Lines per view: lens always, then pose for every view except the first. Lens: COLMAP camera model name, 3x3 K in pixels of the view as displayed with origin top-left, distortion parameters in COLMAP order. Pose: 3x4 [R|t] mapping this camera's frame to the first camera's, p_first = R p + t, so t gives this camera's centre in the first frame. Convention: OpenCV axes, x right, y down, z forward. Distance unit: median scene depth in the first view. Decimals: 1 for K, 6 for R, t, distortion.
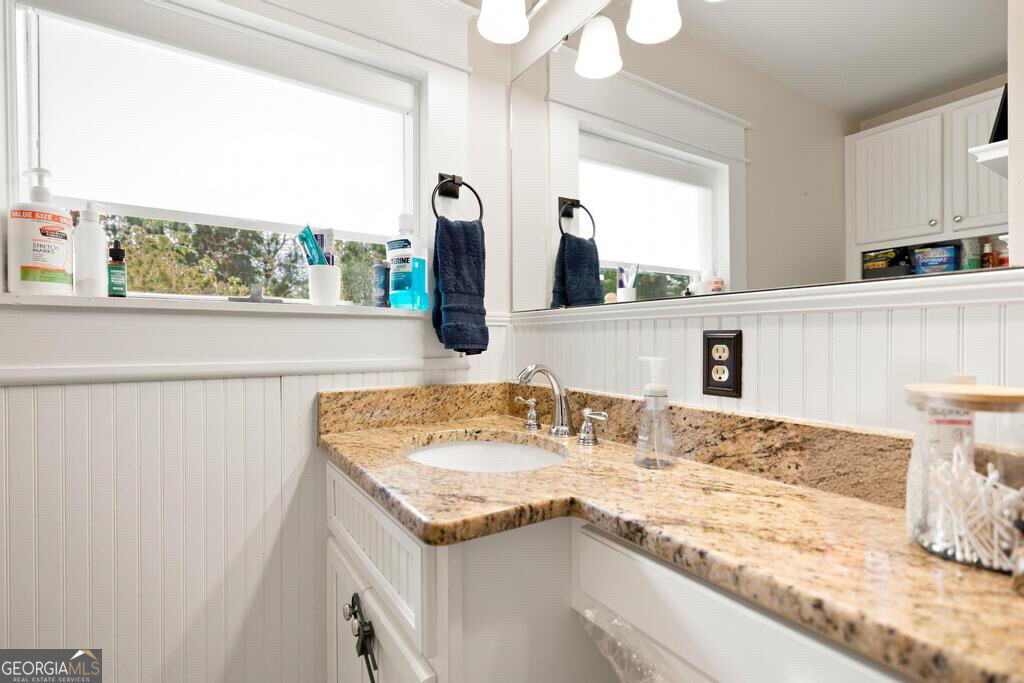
lens RADIAL K [[480.2, 0, 516.8], [0, 480.2, 344.1], [0, 0, 1]] dist [-0.001658, 0.000760]
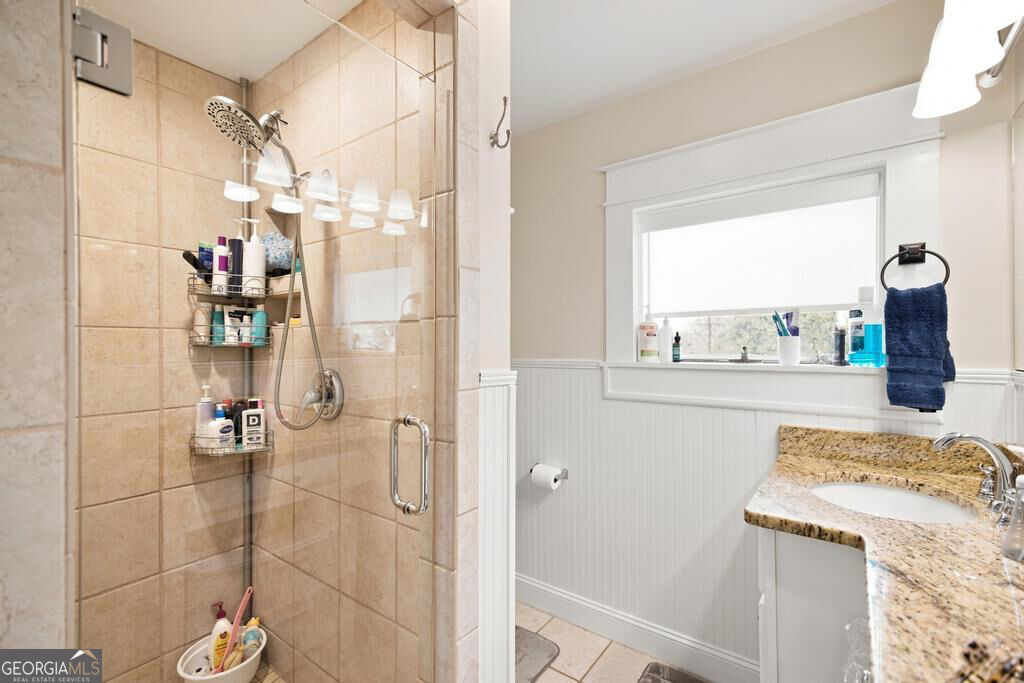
lens RADIAL K [[443.9, 0, 515.9], [0, 443.9, 344.4], [0, 0, 1]] dist [0.002213, -0.000197]
pose [[0.334683, -0.005426, -0.942315, 0.566660], [-0.006611, 0.999945, -0.008106, -0.121619], [0.942308, 0.008942, 0.334628, -0.206608]]
